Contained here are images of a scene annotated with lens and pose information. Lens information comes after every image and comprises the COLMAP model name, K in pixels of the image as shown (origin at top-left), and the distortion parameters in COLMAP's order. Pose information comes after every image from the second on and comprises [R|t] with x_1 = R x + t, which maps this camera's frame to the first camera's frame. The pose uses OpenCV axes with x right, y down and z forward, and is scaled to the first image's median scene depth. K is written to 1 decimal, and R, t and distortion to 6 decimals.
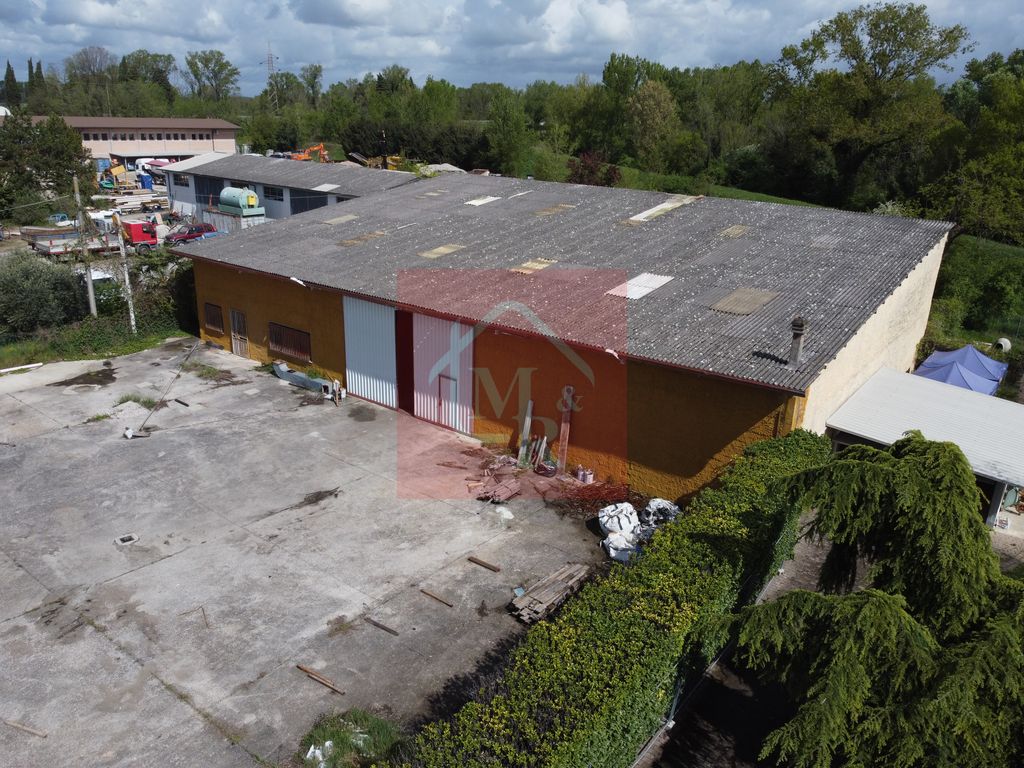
lens RADIAL K [[780.2, 0, 510.7], [0, 780.2, 371.5], [0, 0, 1]] dist [-0.000997, -0.004767]
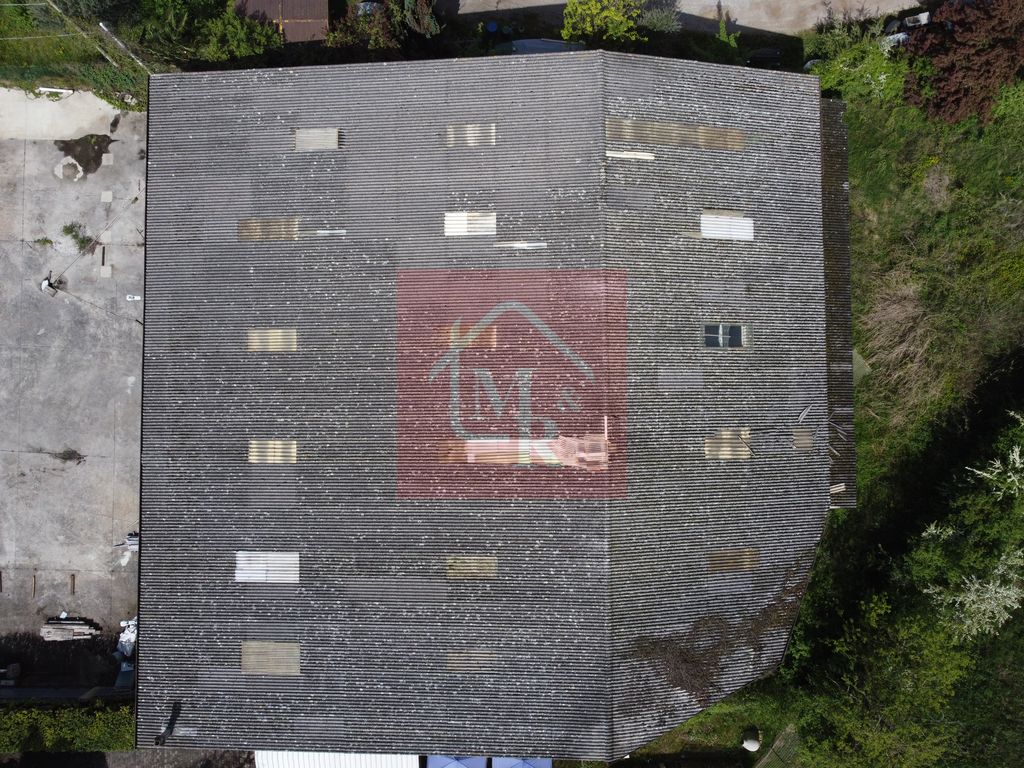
lens RADIAL K [[780.2, 0, 510.7], [0, 780.2, 371.5], [0, 0, 1]] dist [-0.000997, -0.004767]
pose [[0.613887, 0.787770, -0.050614, 0.210901], [-0.262407, 0.264117, 0.928108, -1.327073], [0.744503, -0.556472, 0.368854, 0.960691]]
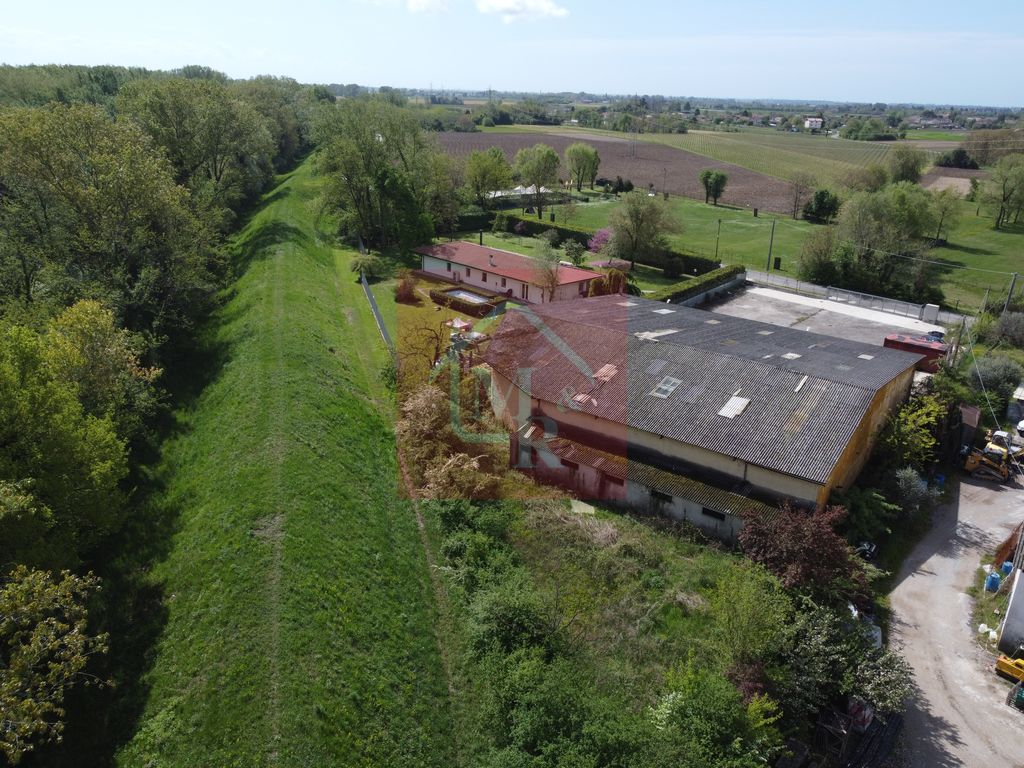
lens RADIAL K [[780.2, 0, 510.7], [0, 780.2, 371.5], [0, 0, 1]] dist [-0.000997, -0.004767]
pose [[-0.997724, -0.056054, -0.037489, 0.737493], [-0.067213, 0.781569, 0.620187, -1.478965], [-0.005464, 0.621295, -0.783557, 3.047644]]
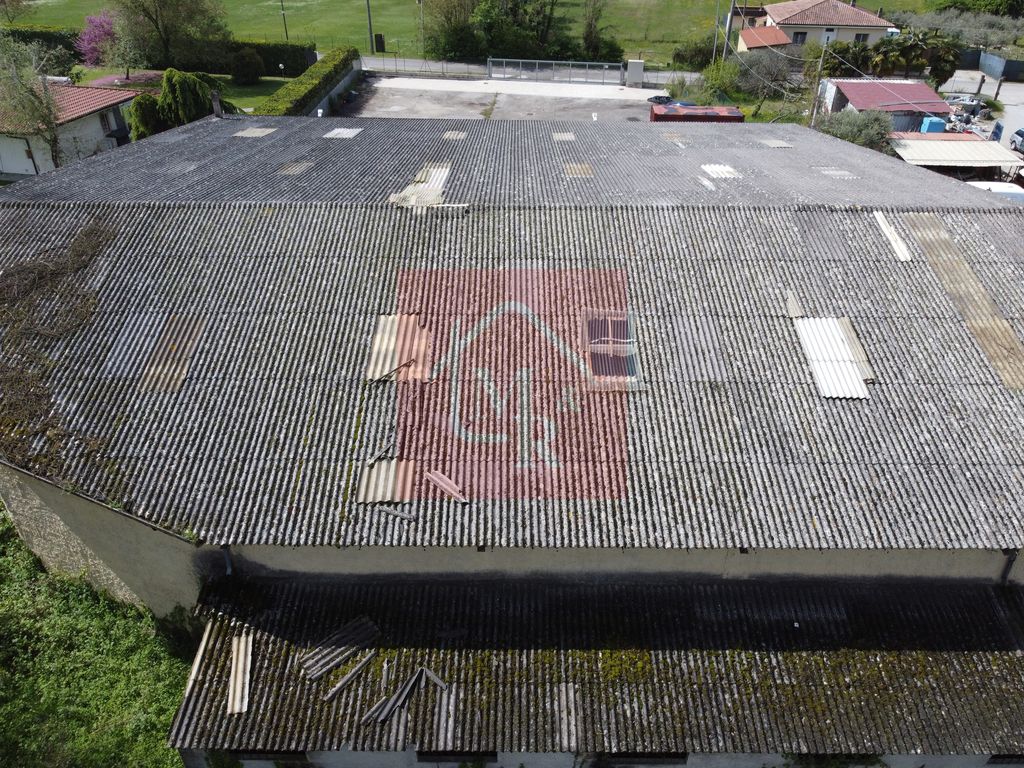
lens RADIAL K [[780.2, 0, 510.7], [0, 780.2, 371.5], [0, 0, 1]] dist [-0.000997, -0.004767]
pose [[-0.798612, 0.281978, -0.531702, 0.685097], [-0.222302, 0.682773, 0.695991, -0.732642], [0.559285, 0.674025, -0.482587, 1.906121]]
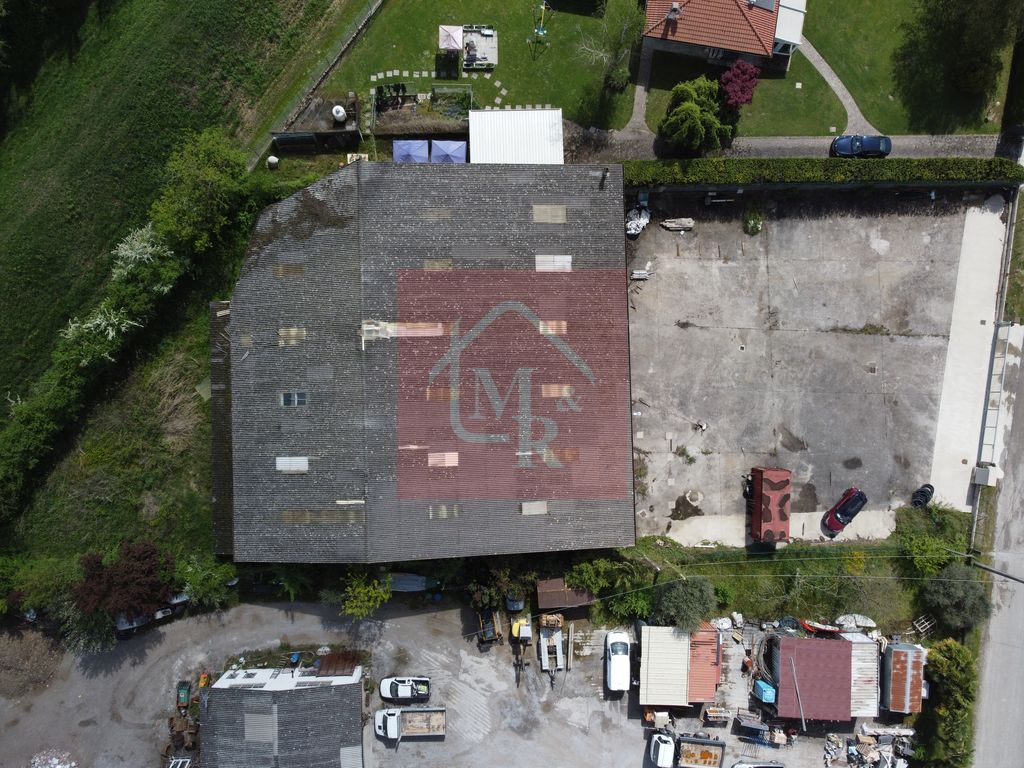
lens RADIAL K [[780.2, 0, 510.7], [0, 780.2, 371.5], [0, 0, 1]] dist [-0.000997, -0.004767]
pose [[-0.630049, -0.776205, -0.023328, 0.059826], [0.197344, -0.189095, 0.961924, -2.133484], [-0.751061, 0.601456, 0.272318, 0.657593]]
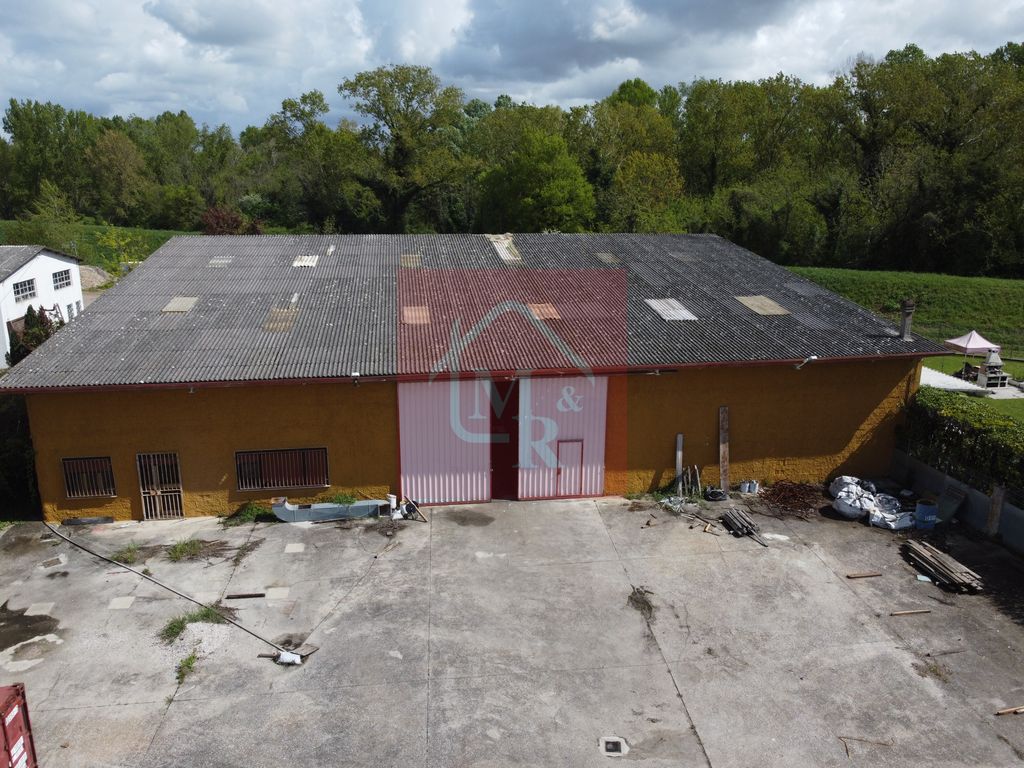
lens RADIAL K [[780.2, 0, 510.7], [0, 780.2, 371.5], [0, 0, 1]] dist [-0.000997, -0.004767]
pose [[0.698068, -0.203795, 0.686417, -0.704636], [0.246252, 0.968495, 0.037111, -0.115833], [-0.672355, 0.143125, 0.726260, 0.368102]]
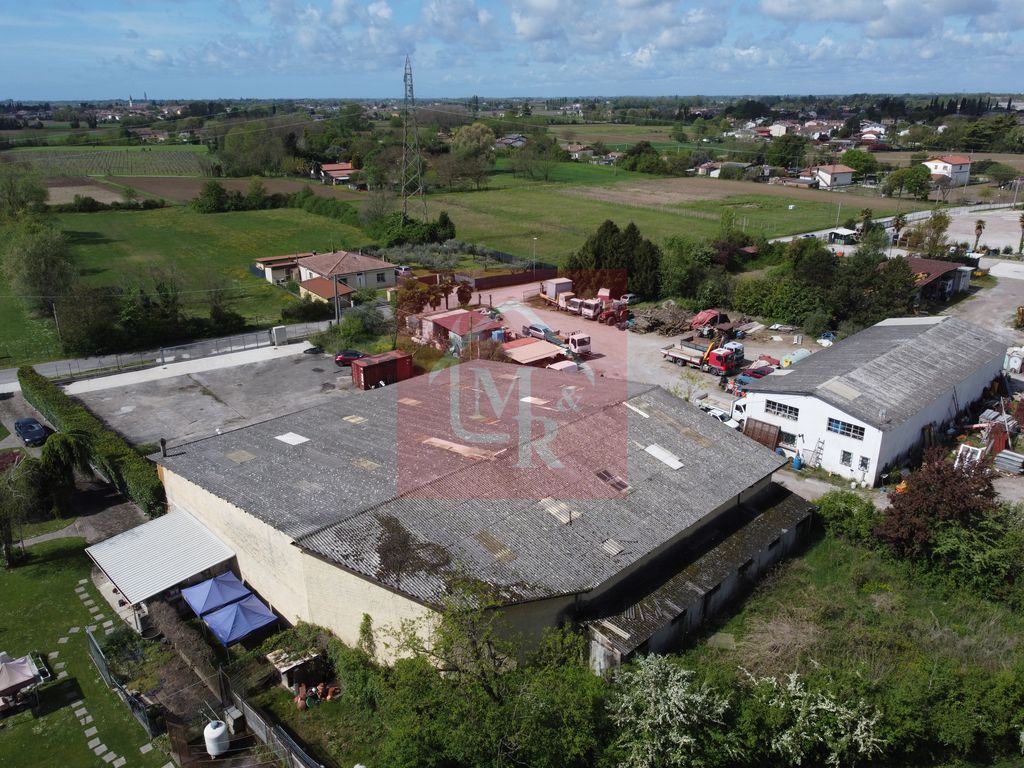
lens RADIAL K [[780.2, 0, 510.7], [0, 780.2, 371.5], [0, 0, 1]] dist [-0.000997, -0.004767]
pose [[-0.147605, 0.298676, -0.942871, 1.737844], [-0.313234, 0.890124, 0.331004, -0.996821], [0.938135, 0.344197, -0.037832, 1.445062]]
